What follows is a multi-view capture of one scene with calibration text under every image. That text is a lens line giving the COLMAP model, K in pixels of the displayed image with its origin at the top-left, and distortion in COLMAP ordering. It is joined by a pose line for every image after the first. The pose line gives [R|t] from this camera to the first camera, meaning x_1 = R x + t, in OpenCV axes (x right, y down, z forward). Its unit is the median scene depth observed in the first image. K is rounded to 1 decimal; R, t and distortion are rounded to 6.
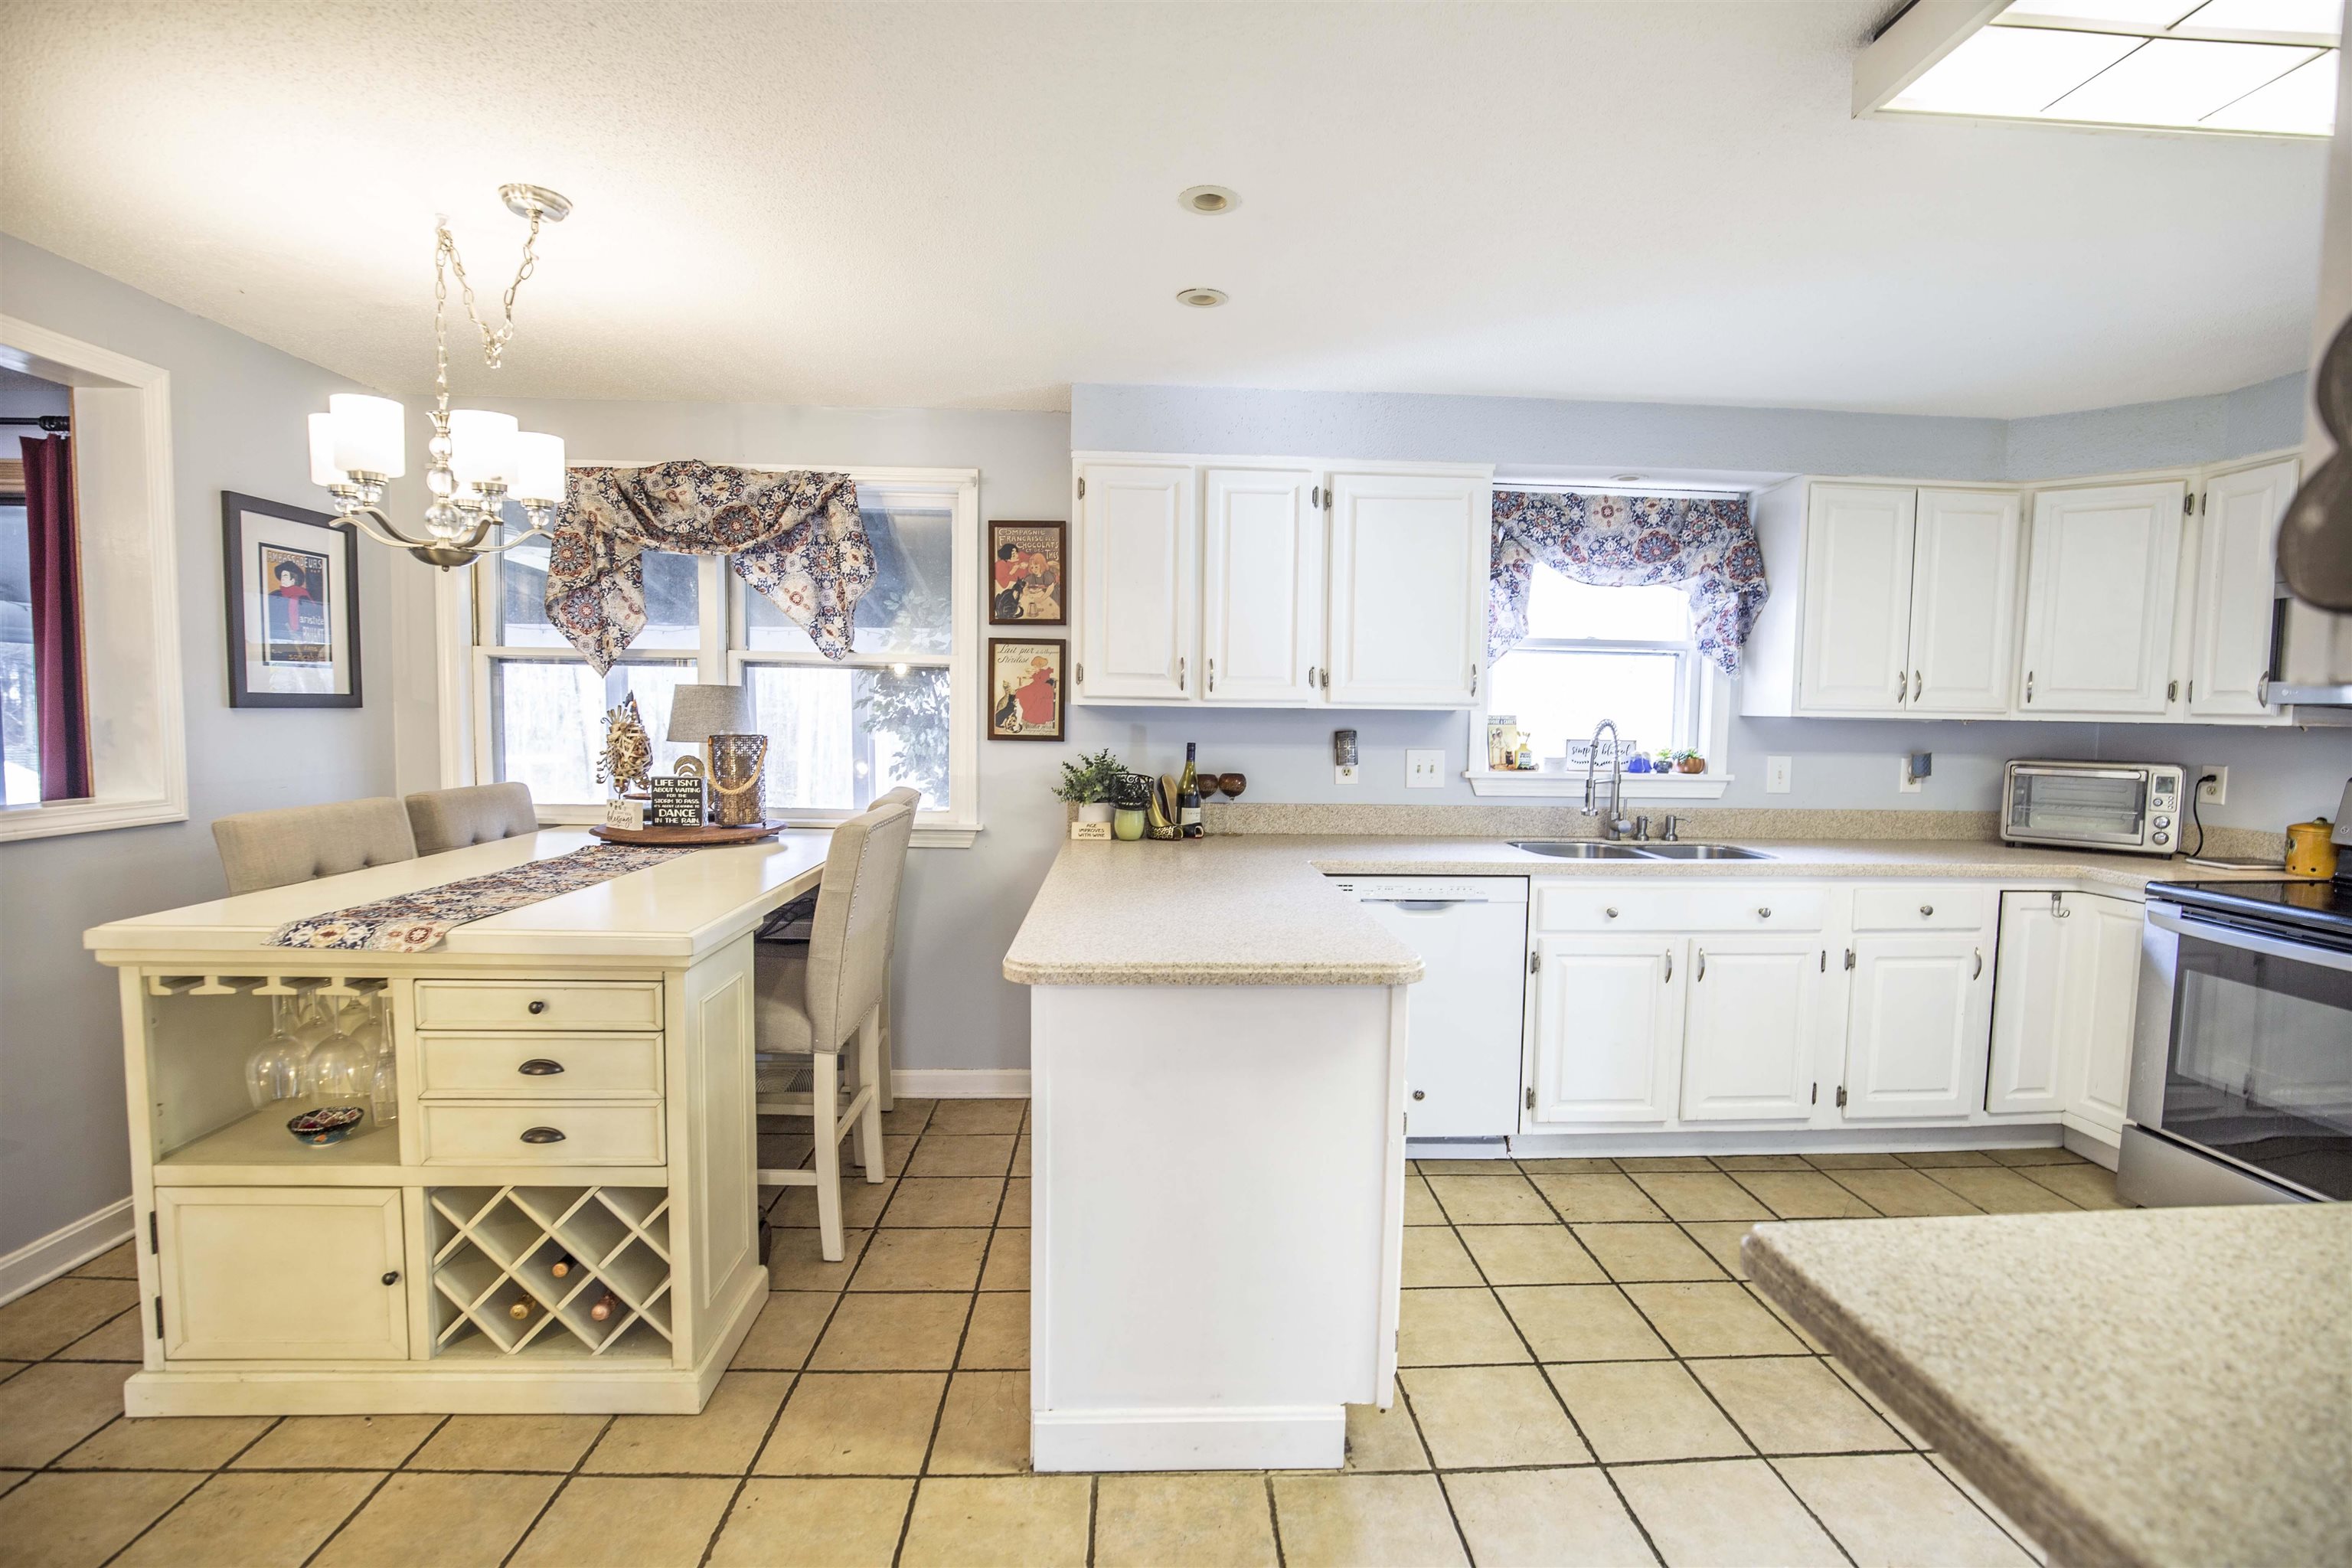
lens RADIAL K [[1074.4, 0, 1181.7], [0, 1074.4, 785.9], [0, 0, 1]] dist [-0.026275, 0.002647]
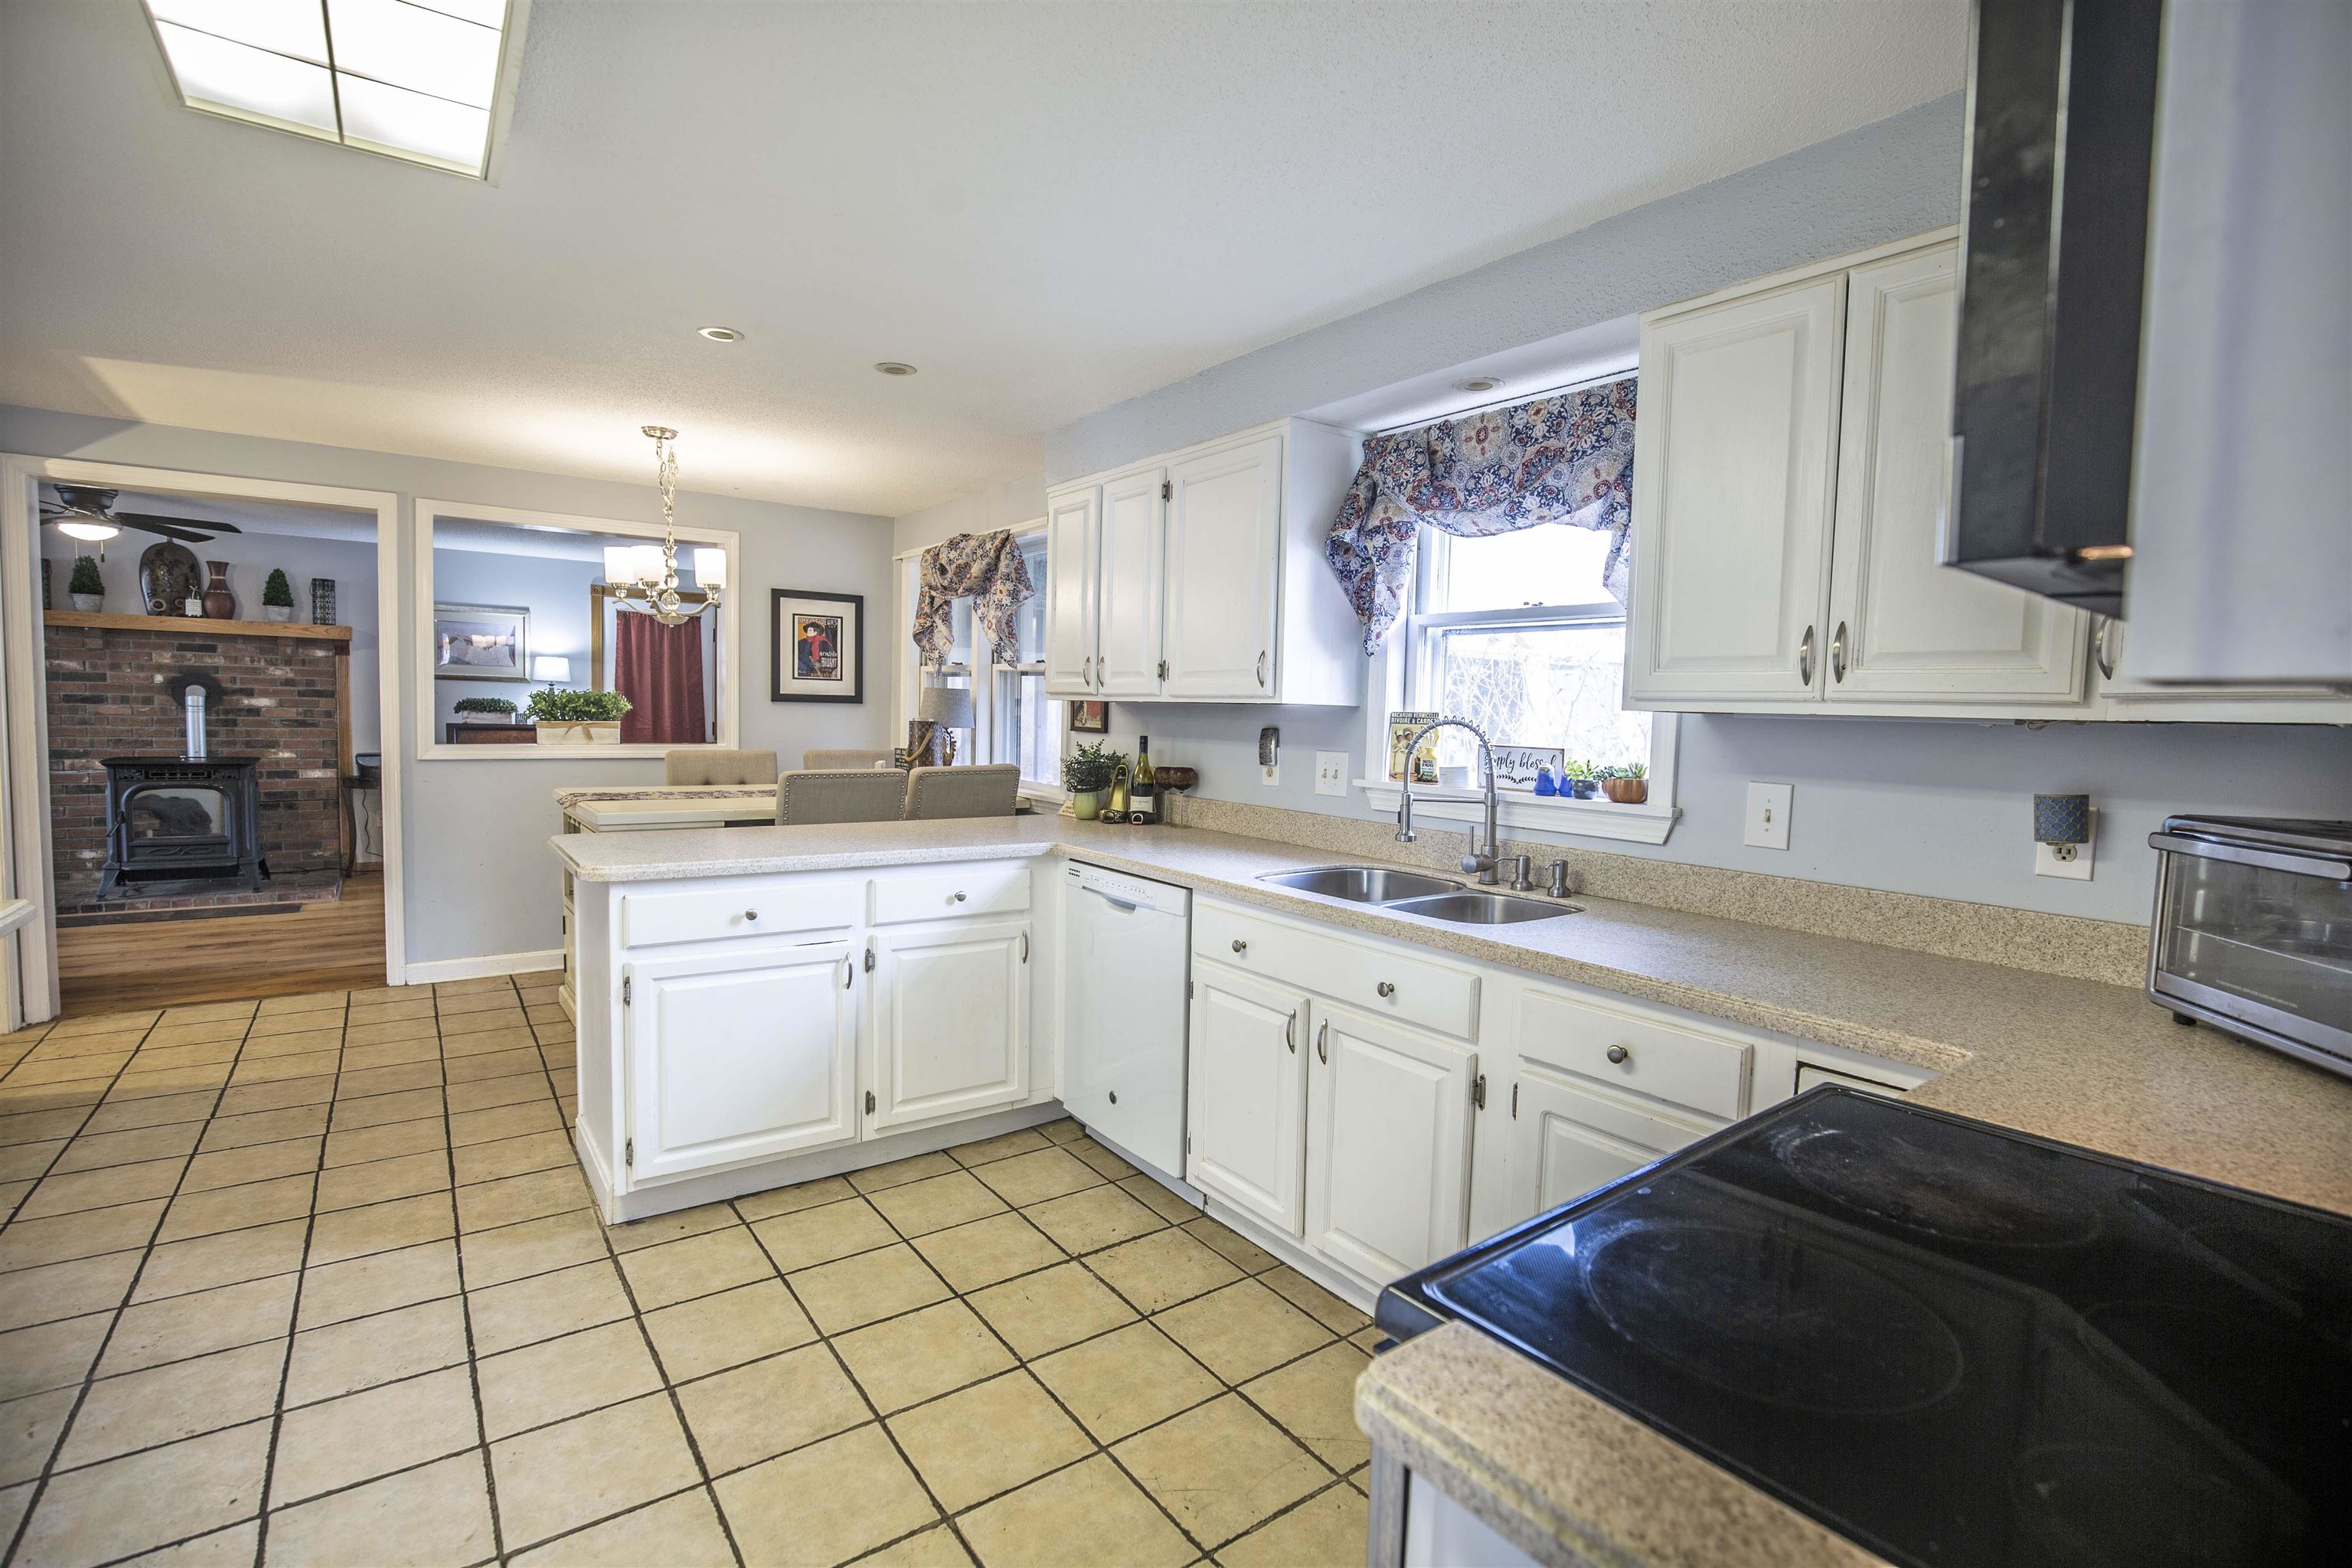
lens RADIAL K [[1074.4, 0, 1184.9], [0, 1074.4, 781.7], [0, 0, 1]] dist [-0.026275, 0.002647]
pose [[0.557727, 0.056329, -0.828111, 0.907155], [-0.078871, 0.996777, 0.014683, -0.013188], [0.826269, 0.057125, 0.560372, 0.430749]]
